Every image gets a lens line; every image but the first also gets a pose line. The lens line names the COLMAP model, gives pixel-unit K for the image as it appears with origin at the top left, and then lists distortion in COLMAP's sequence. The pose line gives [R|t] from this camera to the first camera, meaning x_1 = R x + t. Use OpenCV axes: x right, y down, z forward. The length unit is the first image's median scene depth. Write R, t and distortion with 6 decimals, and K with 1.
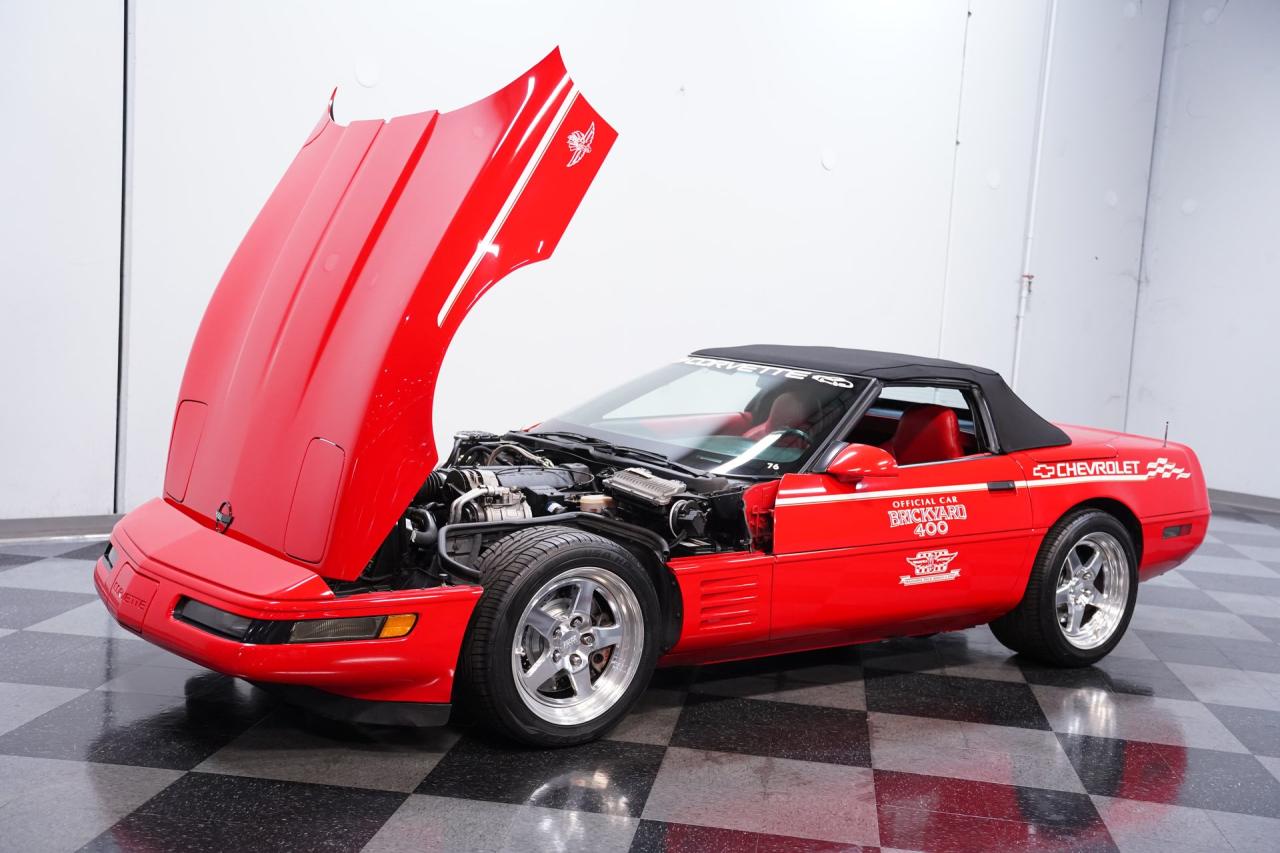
lens RADIAL K [[1381.7, 0, 640.0], [0, 1381.7, 426.5], [0, 0, 1]] dist [0.075670, 0.016871]
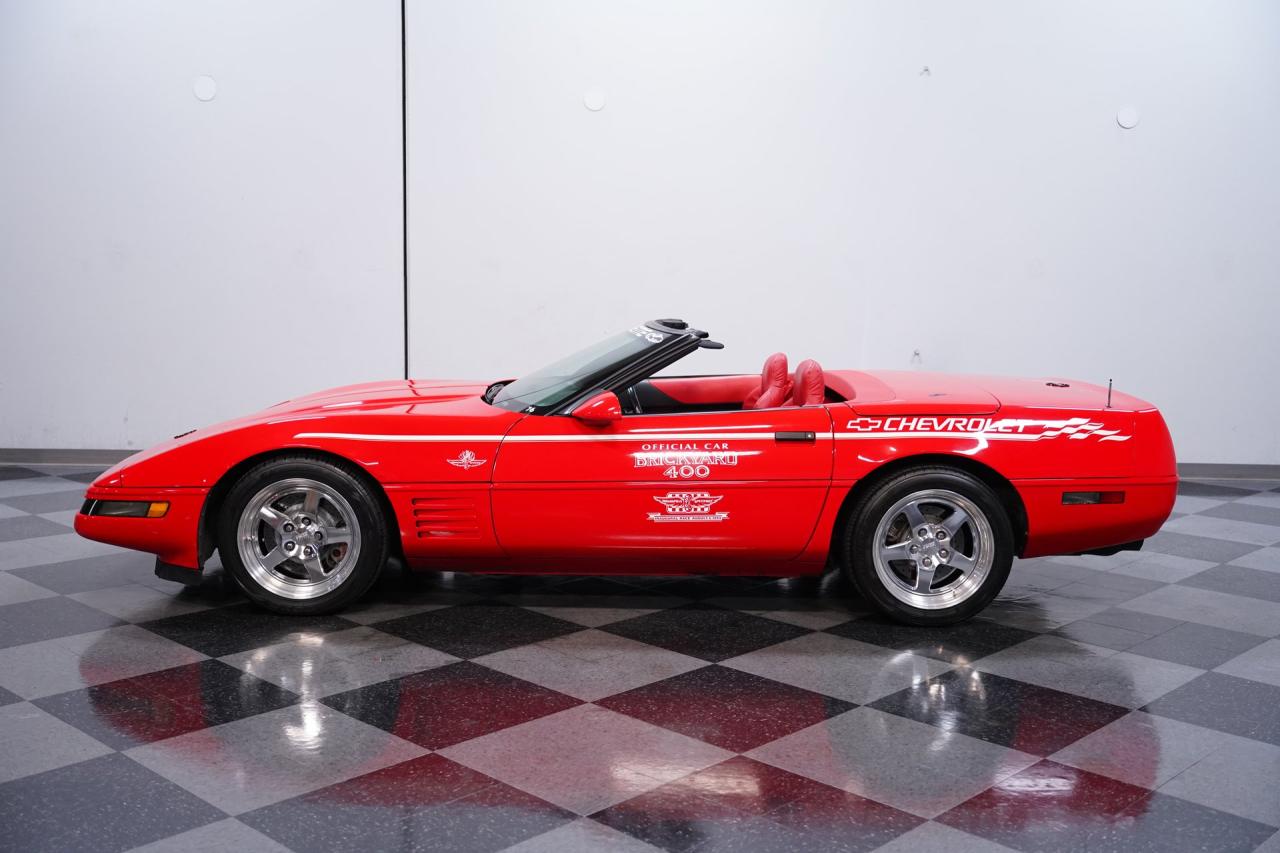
lens RADIAL K [[1298.1, 0, 640.0], [0, 1298.1, 426.5], [0, 0, 1]] dist [0.030509, 0.013486]
pose [[0.810615, 0.018037, -0.585301, 0.738897], [-0.016120, 0.999834, 0.008487, 0.029601], [0.585357, 0.002556, 0.810771, 0.156323]]
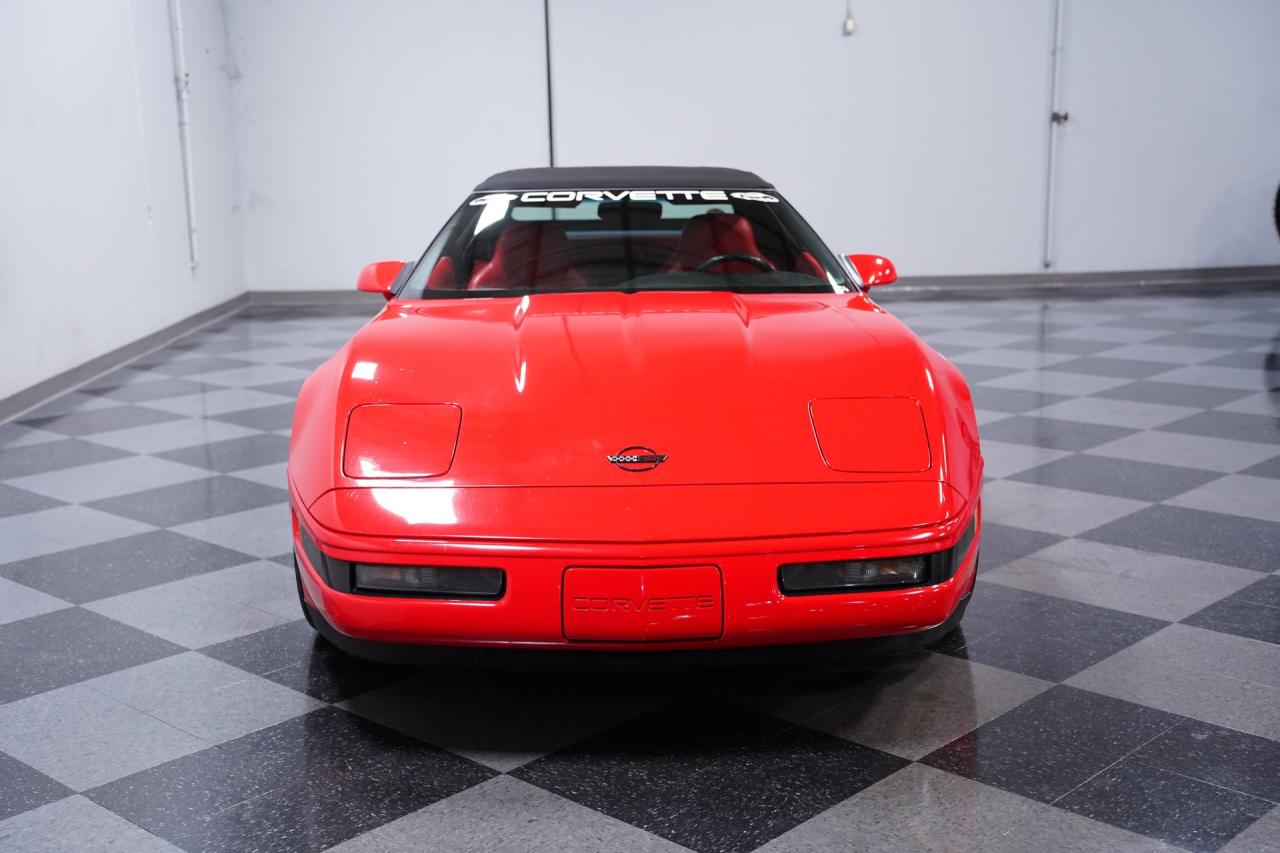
lens RADIAL K [[1499.8, 0, 635.6], [0, 1499.8, 442.2], [0, 0, 1]] dist [0.105549, 0.012964]
pose [[0.578212, -0.233775, 0.781678, -0.755810], [0.123827, 0.972118, 0.199134, -0.085973], [-0.806436, -0.018349, 0.591037, 0.457540]]
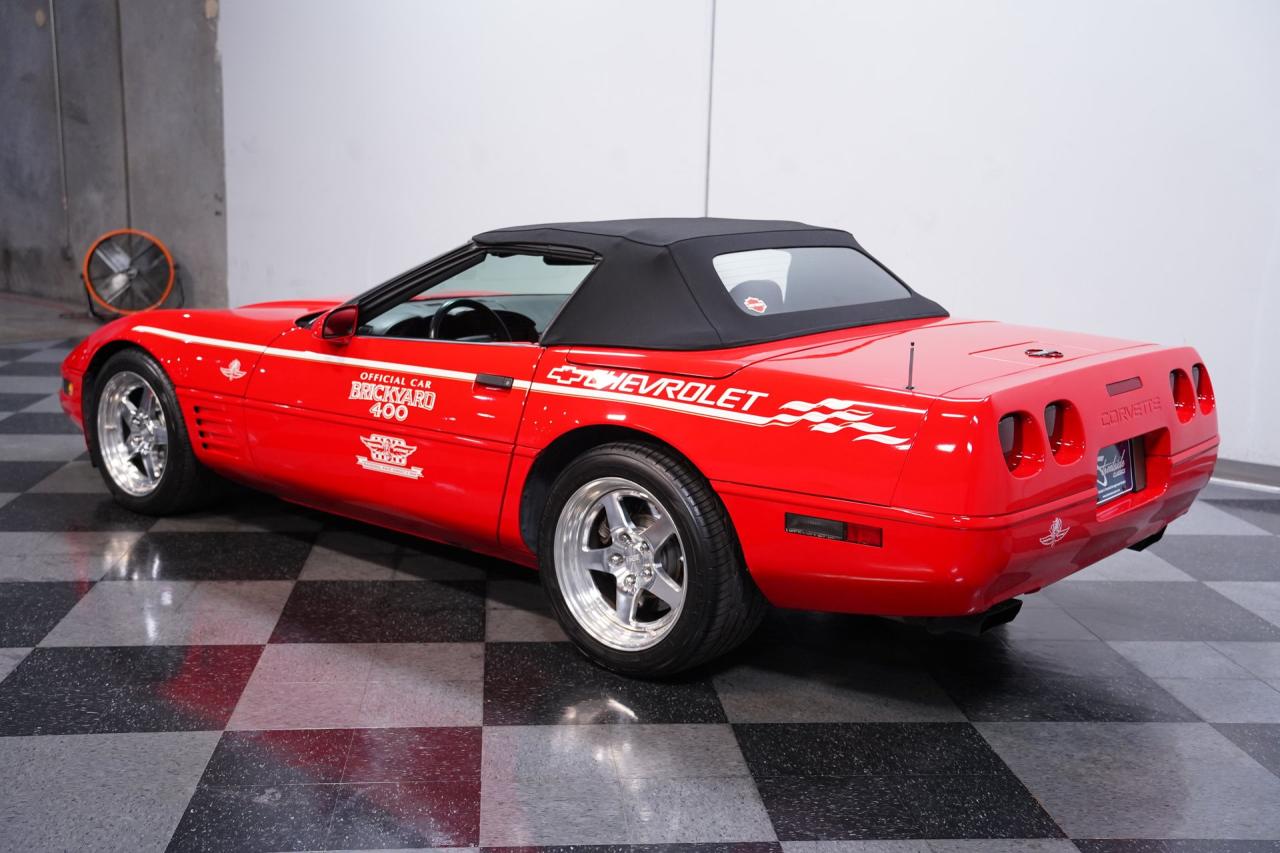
lens RADIAL K [[1381.7, 0, 640.0], [0, 1381.7, 426.5], [0, 0, 1]] dist [0.075670, 0.016871]
pose [[0.233800, 0.119783, -0.964878, 1.036340], [-0.096506, 0.990341, 0.099560, -0.016895], [0.967483, 0.069840, 0.243102, 0.905516]]
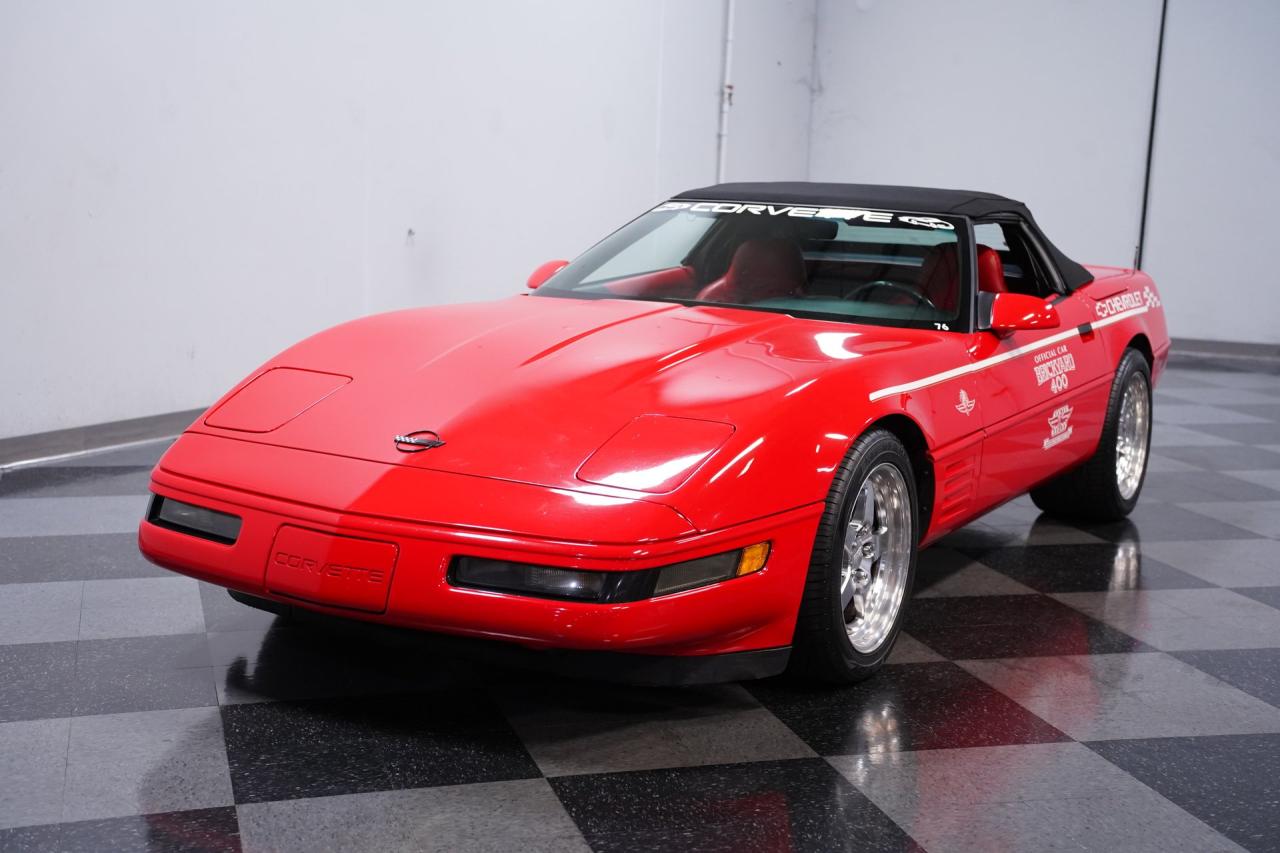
lens RADIAL K [[1698.3, 0, 640.0], [0, 1698.3, 426.5], [0, 0, 1]] dist [0.213073, 0.012264]
pose [[0.911475, -0.097474, 0.399640, -0.459202], [0.060556, 0.992730, 0.104019, -0.028641], [-0.406874, -0.070610, 0.910751, 0.099666]]
